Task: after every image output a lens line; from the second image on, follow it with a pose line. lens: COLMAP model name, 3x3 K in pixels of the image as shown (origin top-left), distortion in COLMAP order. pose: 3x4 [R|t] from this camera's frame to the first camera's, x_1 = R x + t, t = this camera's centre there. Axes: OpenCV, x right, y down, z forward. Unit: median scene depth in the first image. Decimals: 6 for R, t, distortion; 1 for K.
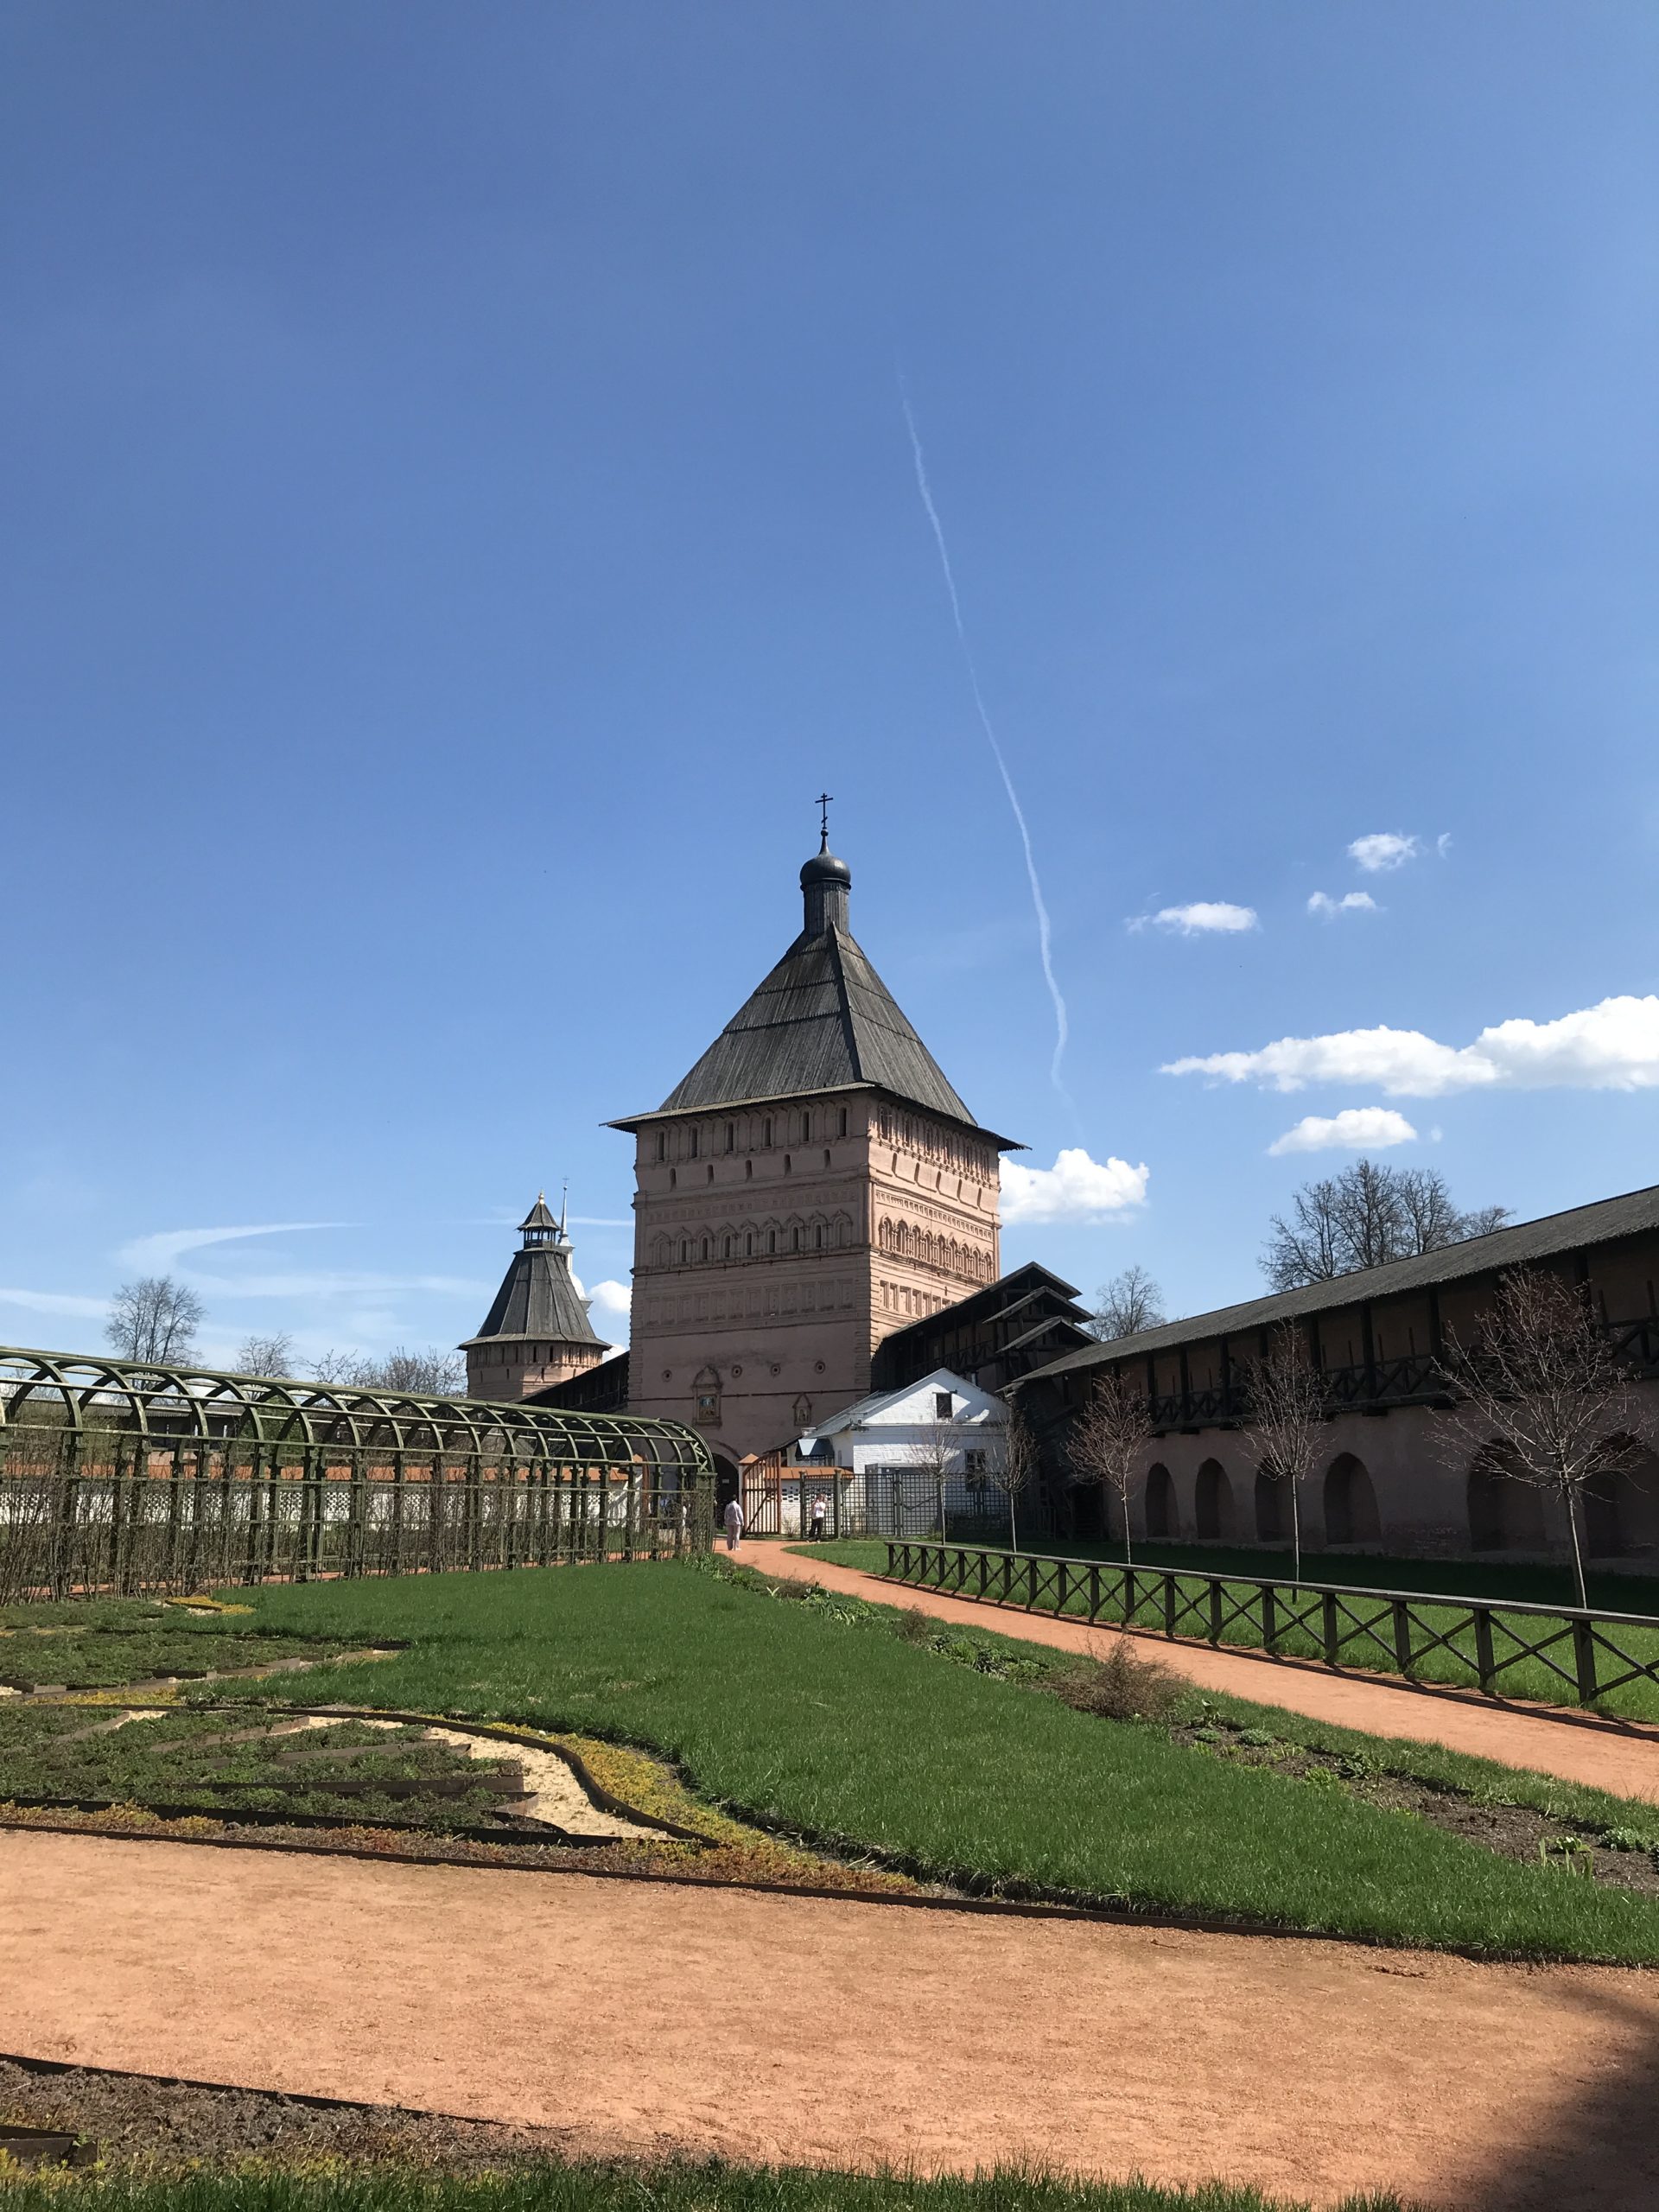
lens RADIAL K [[1770.2, 0, 882.2], [0, 1770.2, 1100.4], [0, 0, 1]] dist [0.026138, -0.009416]
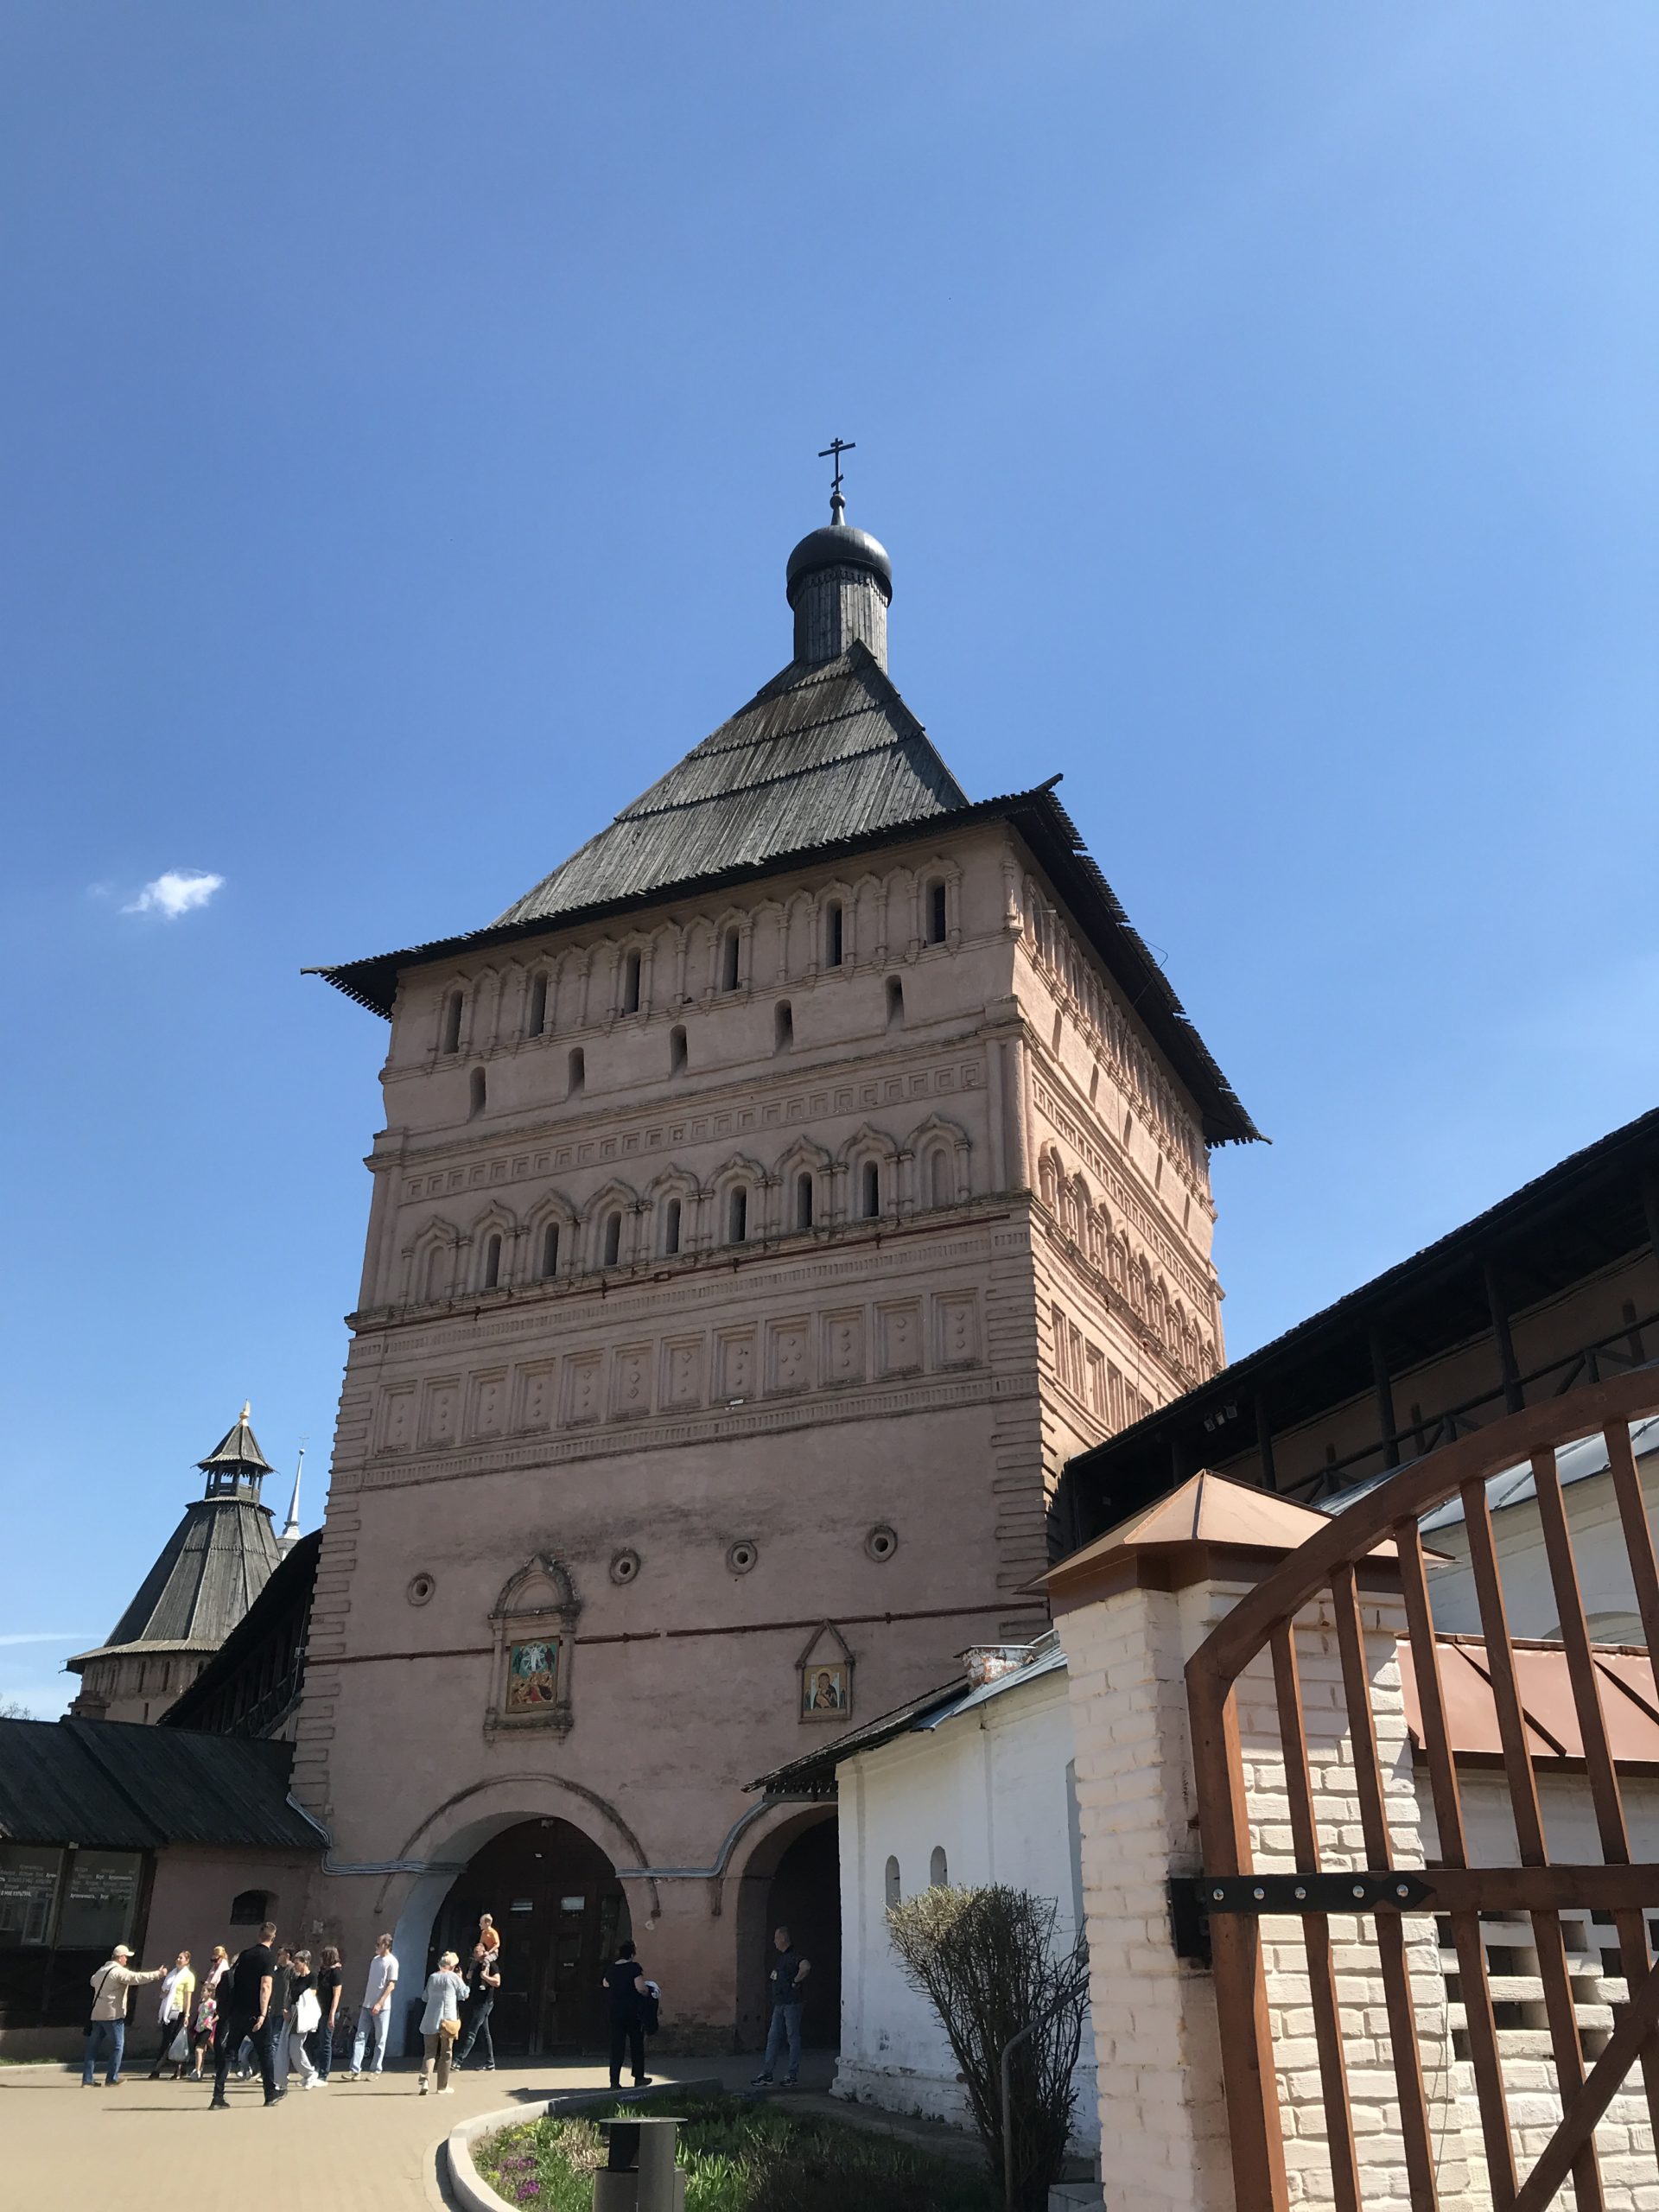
lens RADIAL K [[1770.2, 0, 882.2], [0, 1770.2, 1100.4], [0, 0, 1]] dist [0.026138, -0.009416]
pose [[0.993738, 0.047753, 0.101018, -0.069797], [-0.024836, 0.975860, -0.216982, 0.134623], [-0.108941, 0.213114, 0.970935, 0.619964]]
